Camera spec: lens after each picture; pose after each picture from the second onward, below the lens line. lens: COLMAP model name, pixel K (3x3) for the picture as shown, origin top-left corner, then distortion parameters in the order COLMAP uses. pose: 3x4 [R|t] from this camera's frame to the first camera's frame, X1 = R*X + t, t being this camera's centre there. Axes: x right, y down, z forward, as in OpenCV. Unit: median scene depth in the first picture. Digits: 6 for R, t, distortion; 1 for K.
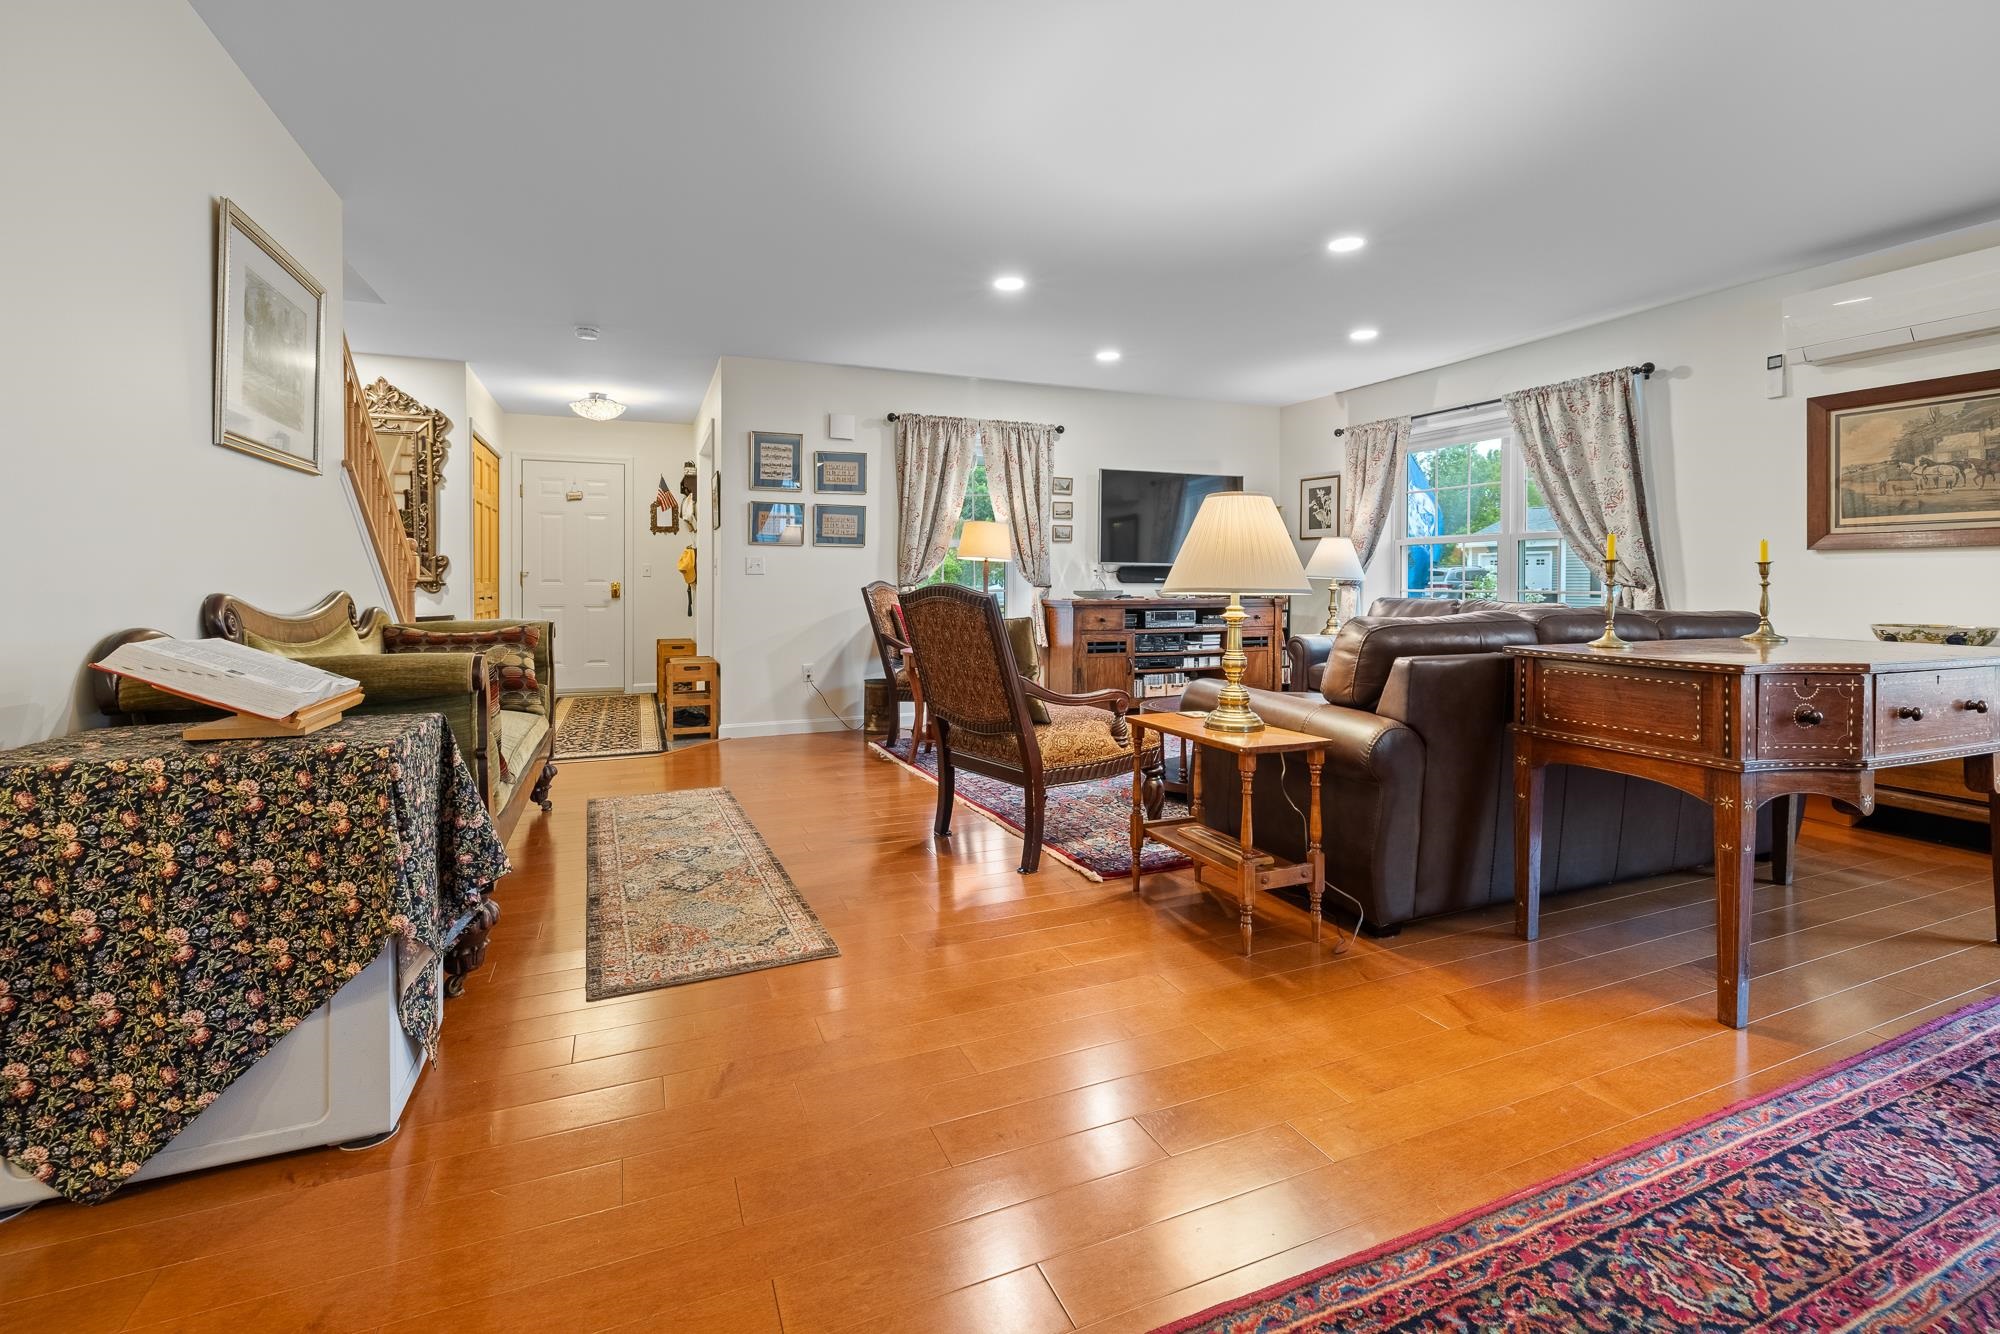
lens RADIAL K [[865.0, 0, 986.9], [0, 865.0, 589.5], [0, 0, 1]] dist [-0.002599, 0.000155]
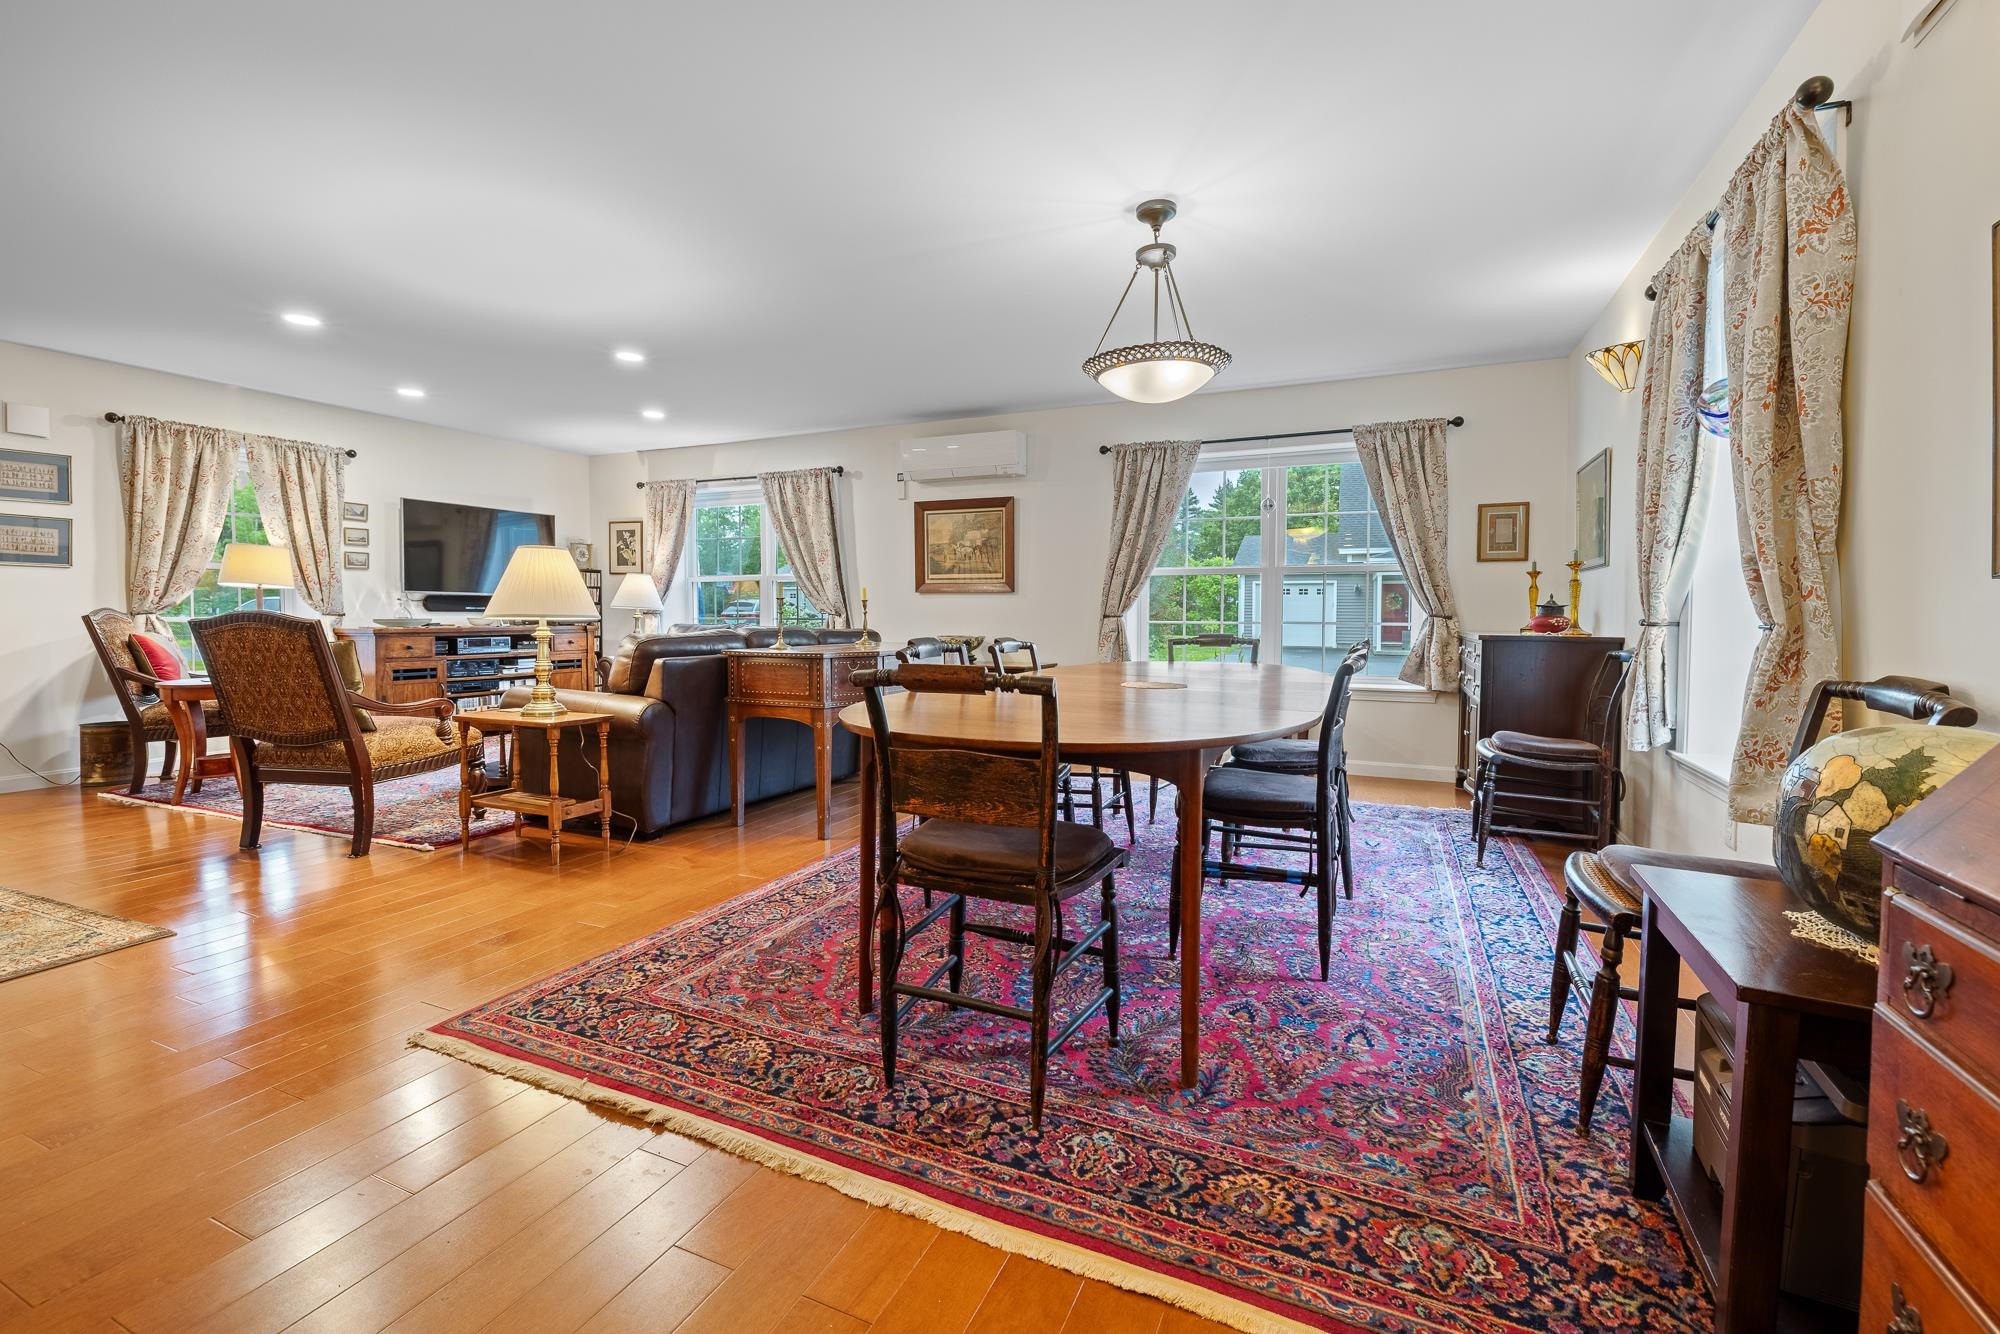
lens RADIAL K [[865.0, 0, 990.1], [0, 865.0, 653.9], [0, 0, 1]] dist [-0.002599, 0.000155]
pose [[0.734821, -0.029853, 0.677604, -0.067550], [0.003150, 0.999170, 0.040605, 0.003981], [-0.678254, -0.027703, 0.734305, -0.269765]]
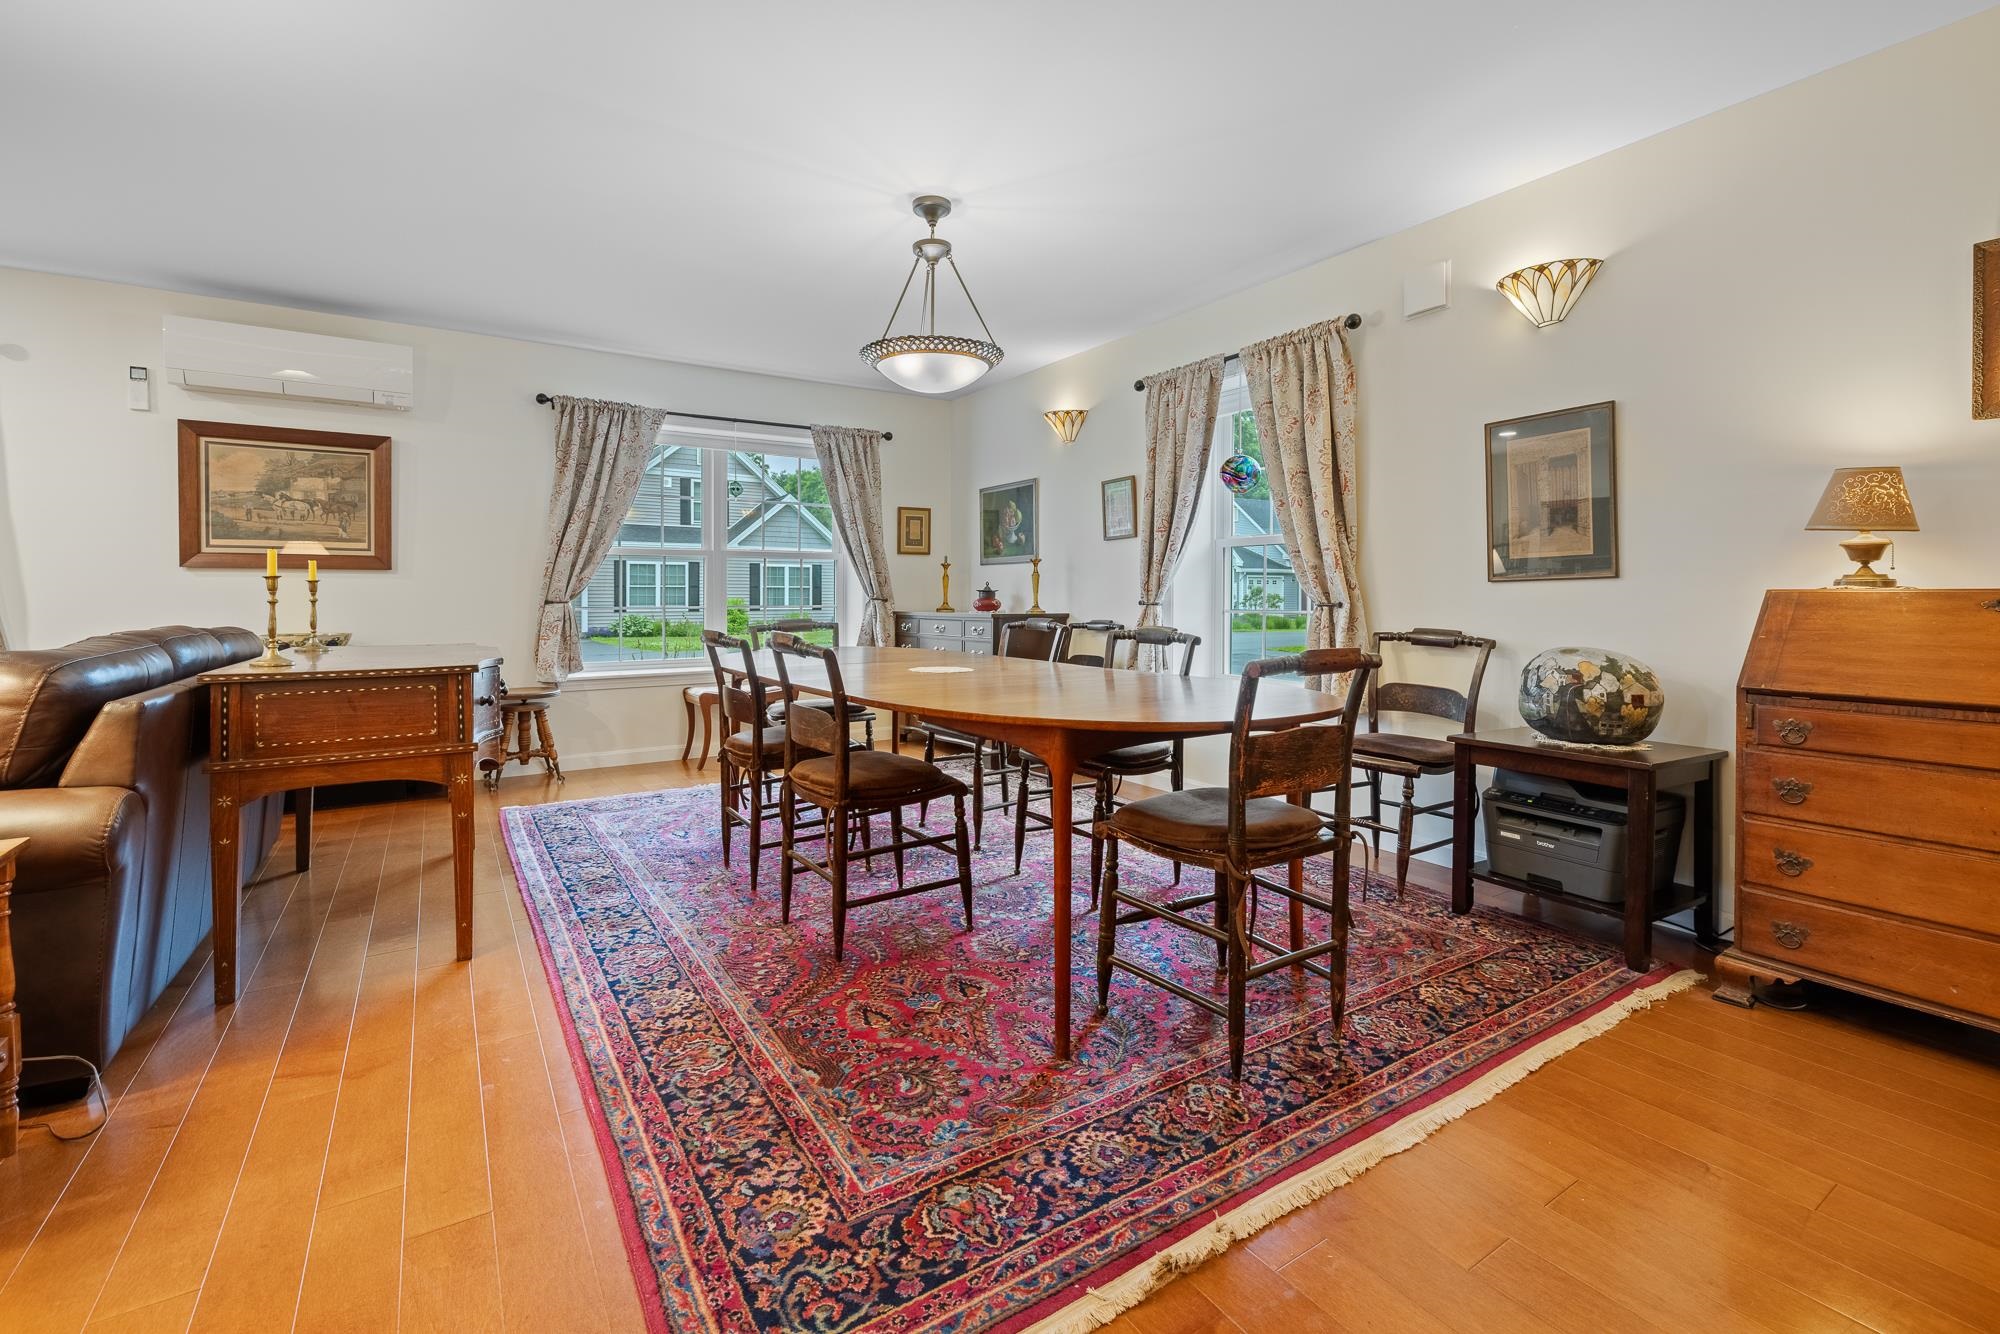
lens RADIAL K [[865.0, 0, 992.8], [0, 865.0, 606.0], [0, 0, 1]] dist [-0.002599, 0.000155]
pose [[-0.183132, -0.011743, 0.983018, -0.191016], [0.010700, 0.999846, 0.013938, -0.002798], [-0.983030, 0.013071, -0.182978, 0.191137]]
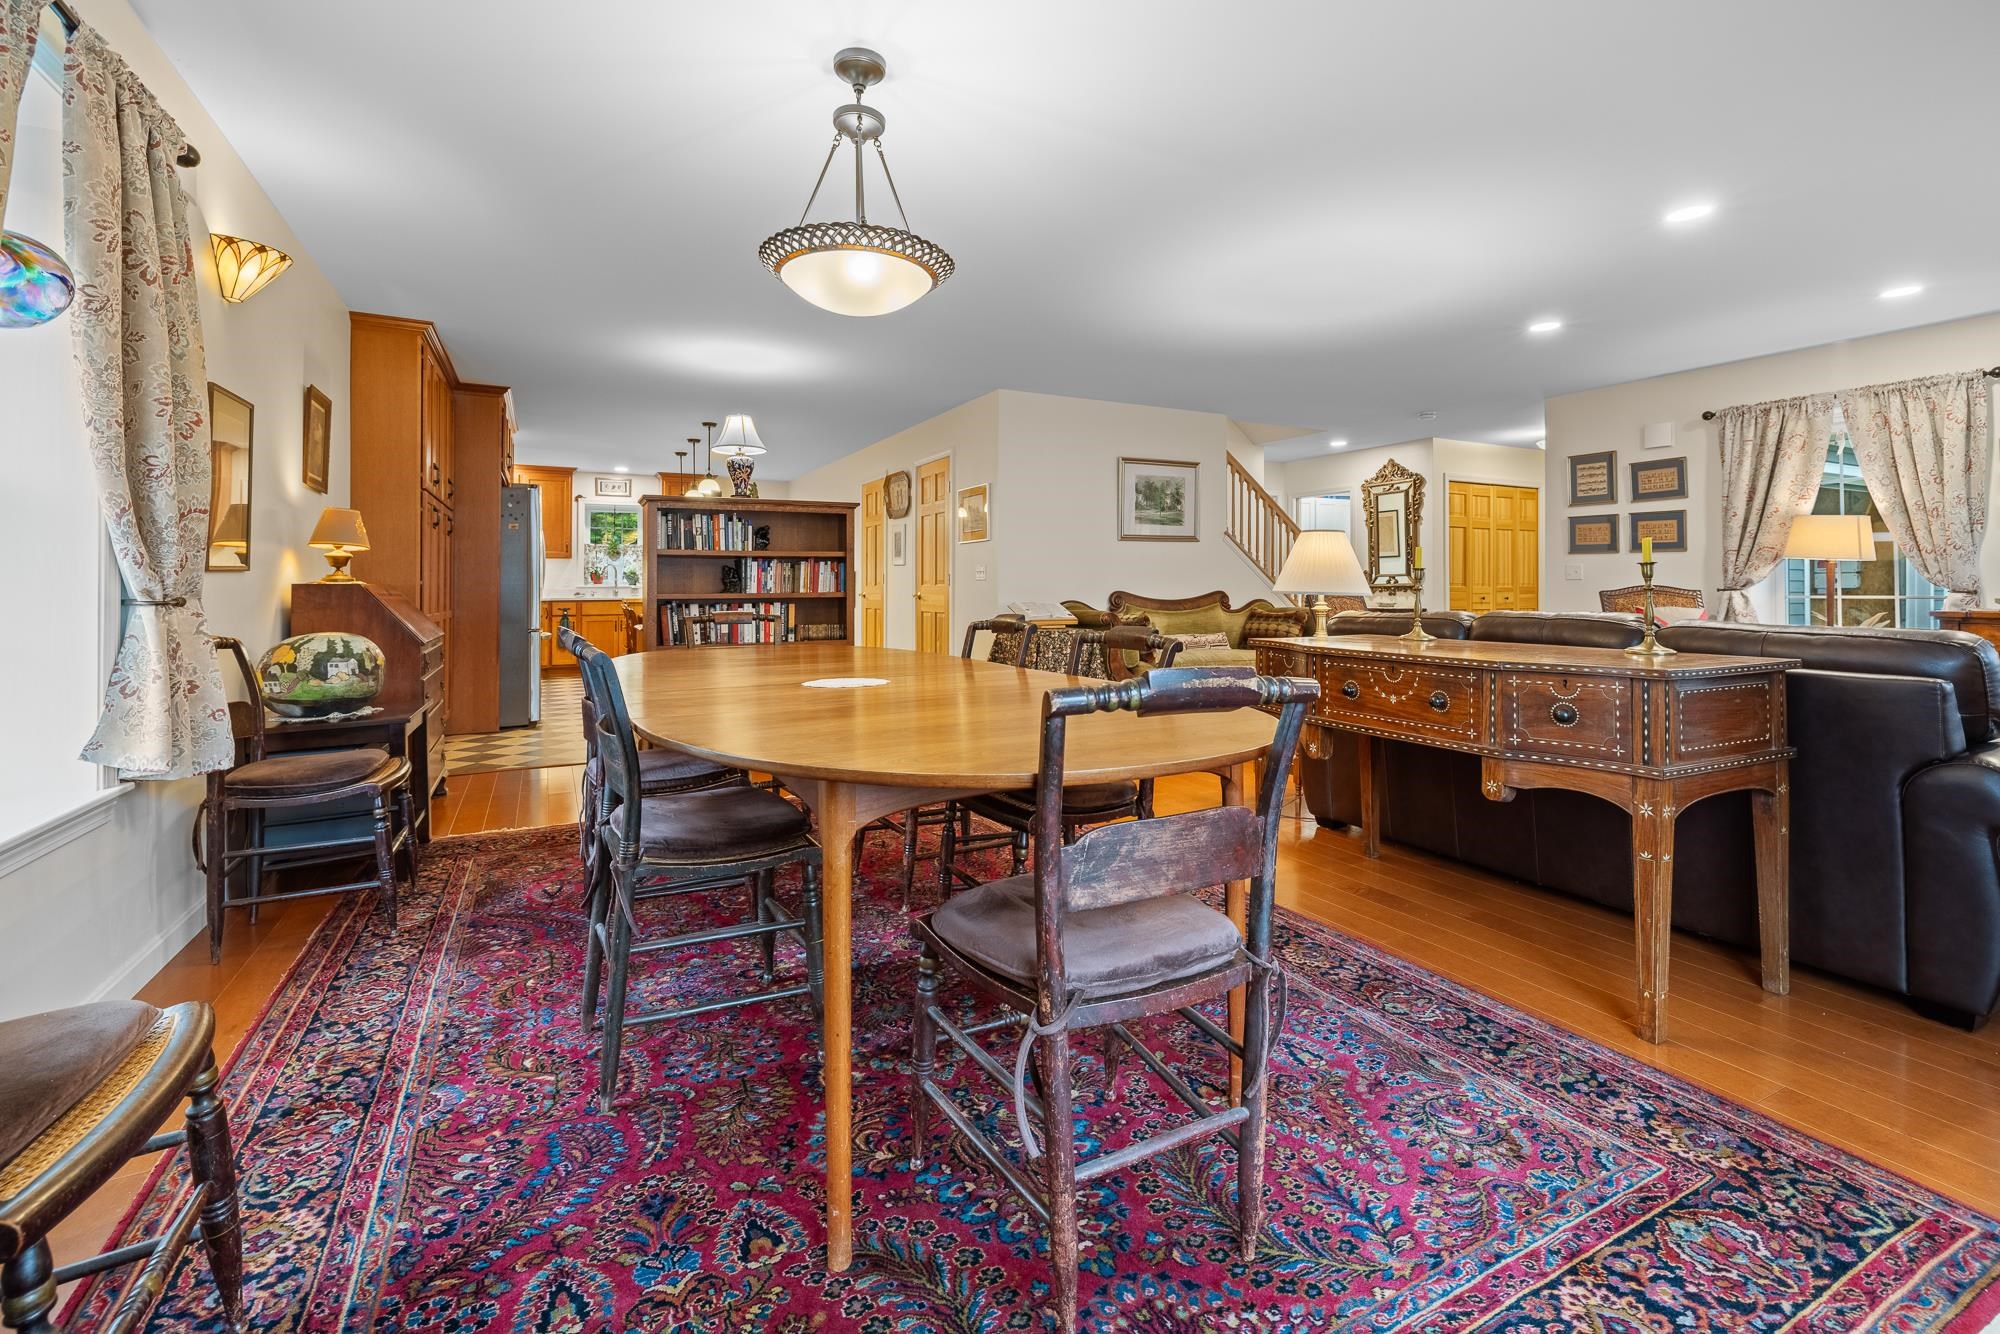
lens RADIAL K [[865.0, 0, 994.1], [0, 865.0, 580.9], [0, 0, 1]] dist [-0.002599, 0.000155]
pose [[0.085953, -0.007303, -0.996272, 0.930770], [-0.006860, 0.999945, -0.007922, -0.001609], [0.996276, 0.007515, 0.085898, 0.148633]]
